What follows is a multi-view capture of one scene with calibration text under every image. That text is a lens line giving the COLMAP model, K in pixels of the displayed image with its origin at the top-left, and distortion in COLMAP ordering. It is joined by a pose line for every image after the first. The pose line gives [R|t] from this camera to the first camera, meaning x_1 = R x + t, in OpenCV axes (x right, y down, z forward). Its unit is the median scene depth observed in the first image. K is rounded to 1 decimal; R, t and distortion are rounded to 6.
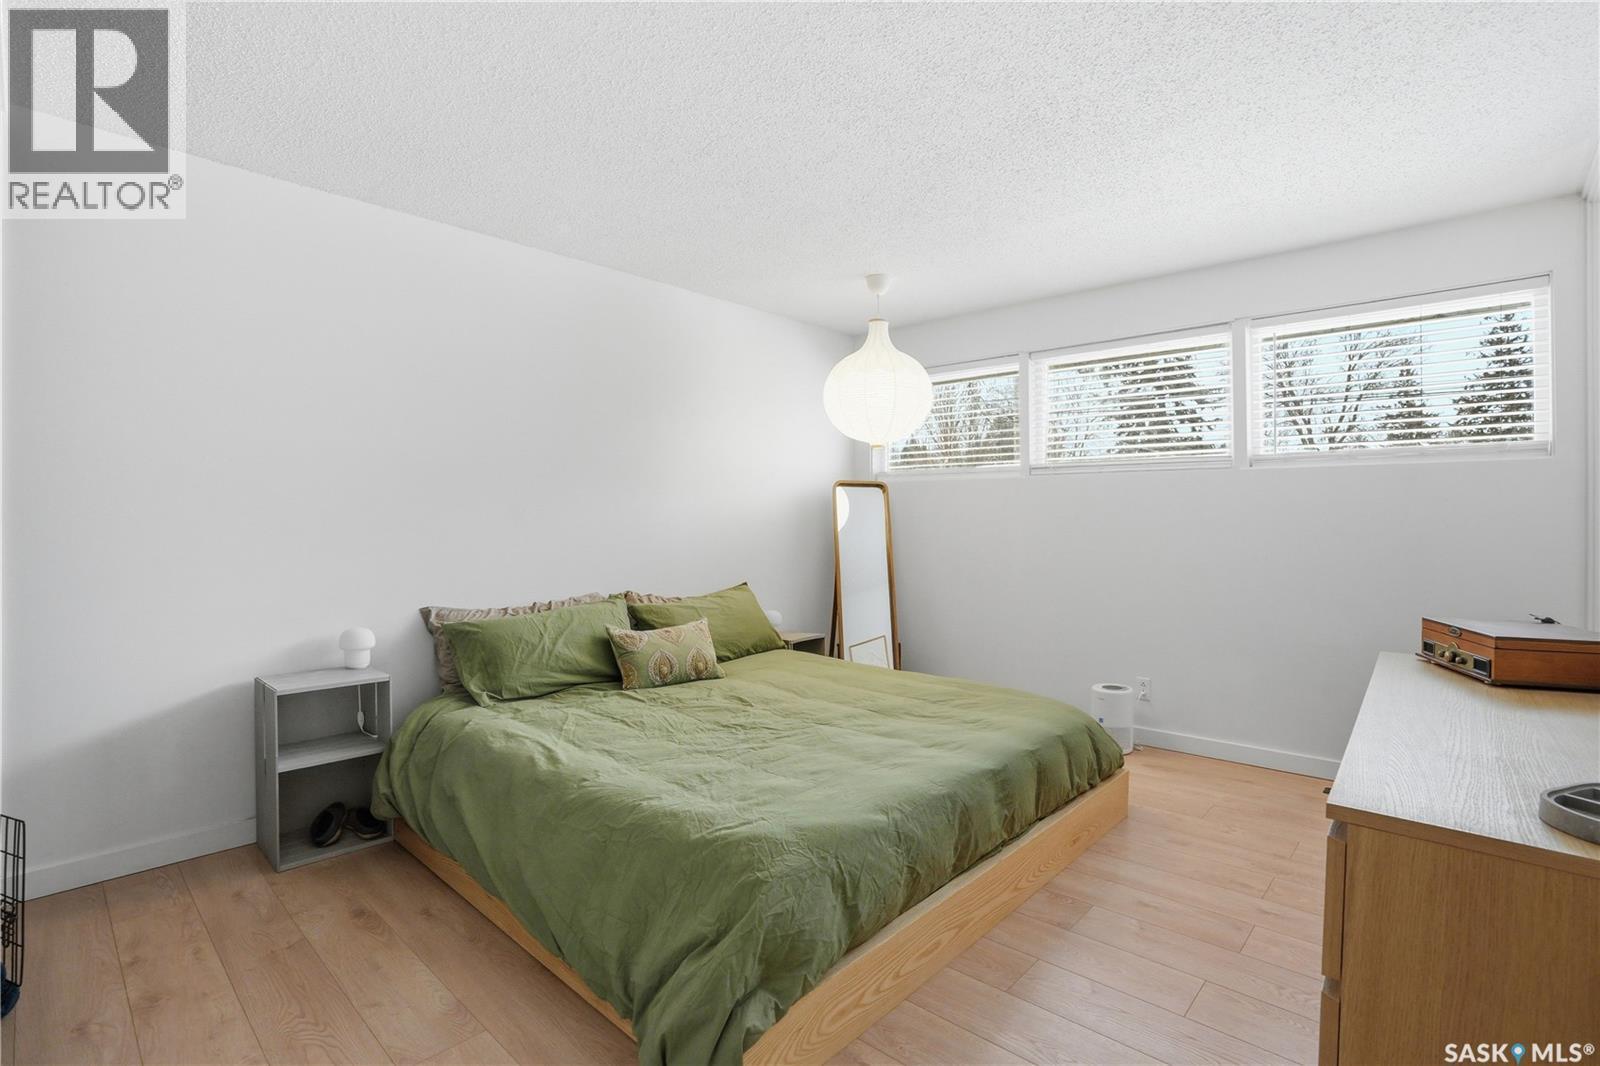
lens RADIAL K [[762.0, 0, 805.1], [0, 762.0, 522.9], [0, 0, 1]] dist [-0.052189, 0.020378]
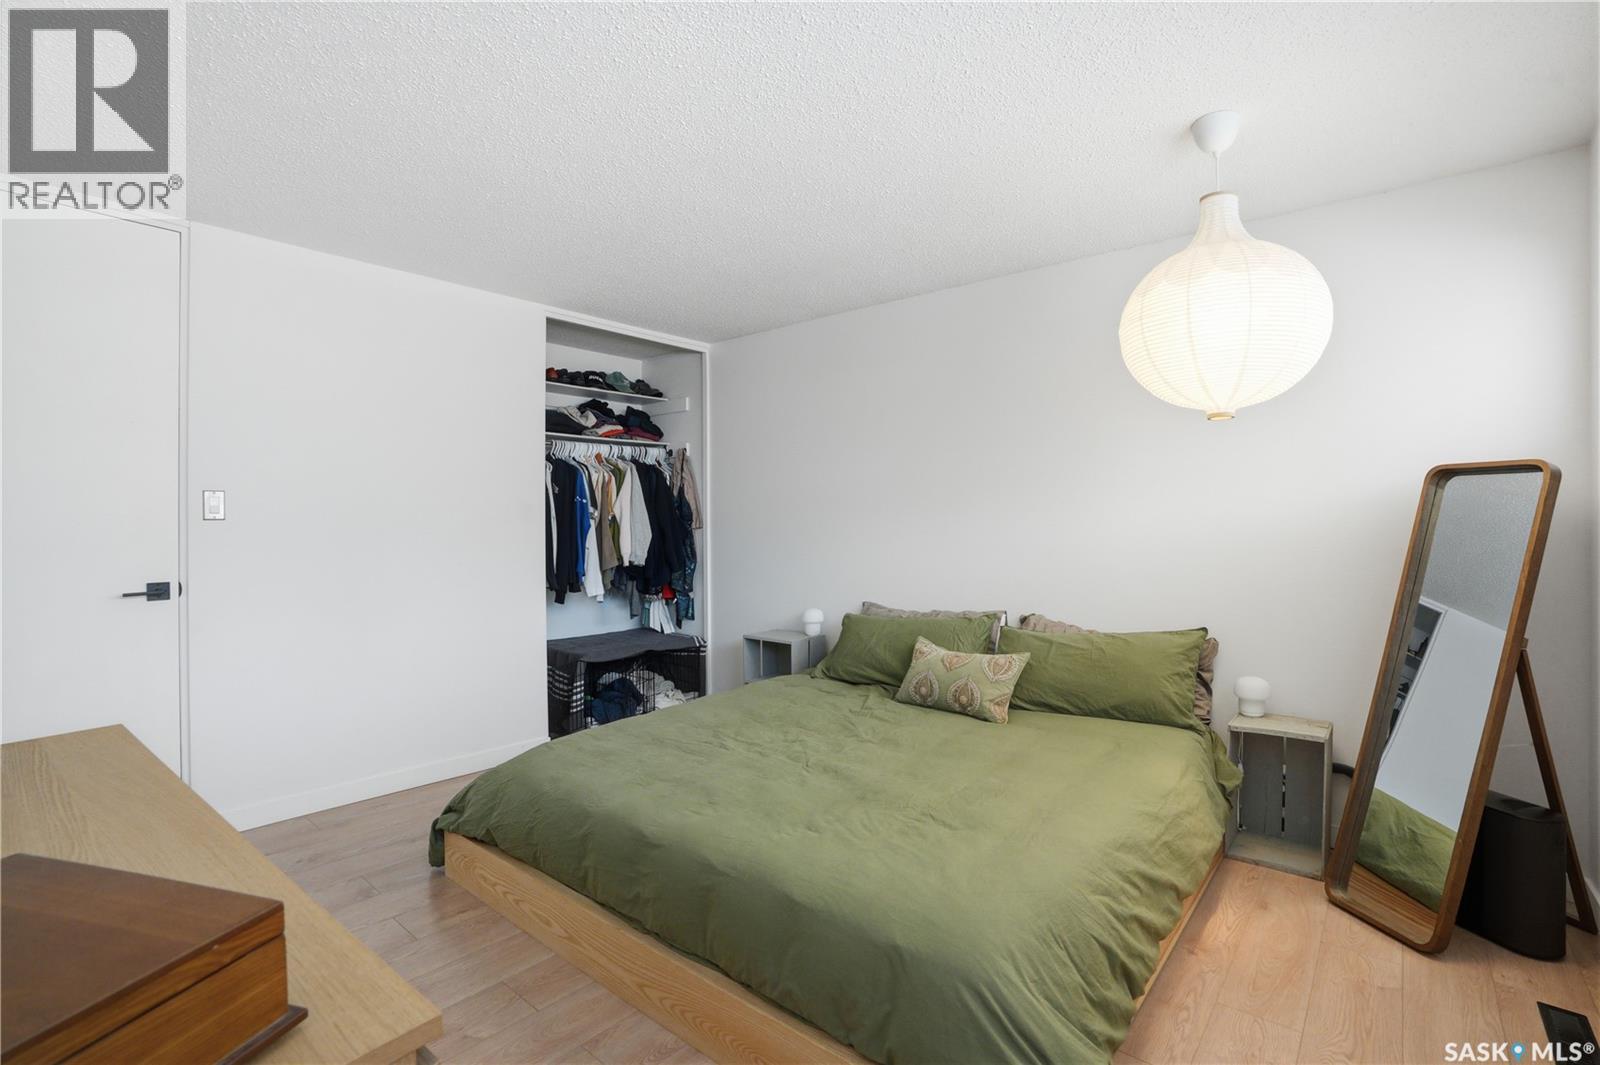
lens RADIAL K [[762.0, 0, 805.1], [0, 762.0, 522.4], [0, 0, 1]] dist [-0.052189, 0.020378]
pose [[0.031838, 0.005882, -0.999476, 0.785212], [-0.001836, 0.999981, 0.005827, -0.030405], [0.999491, 0.001650, 0.031848, 0.803261]]
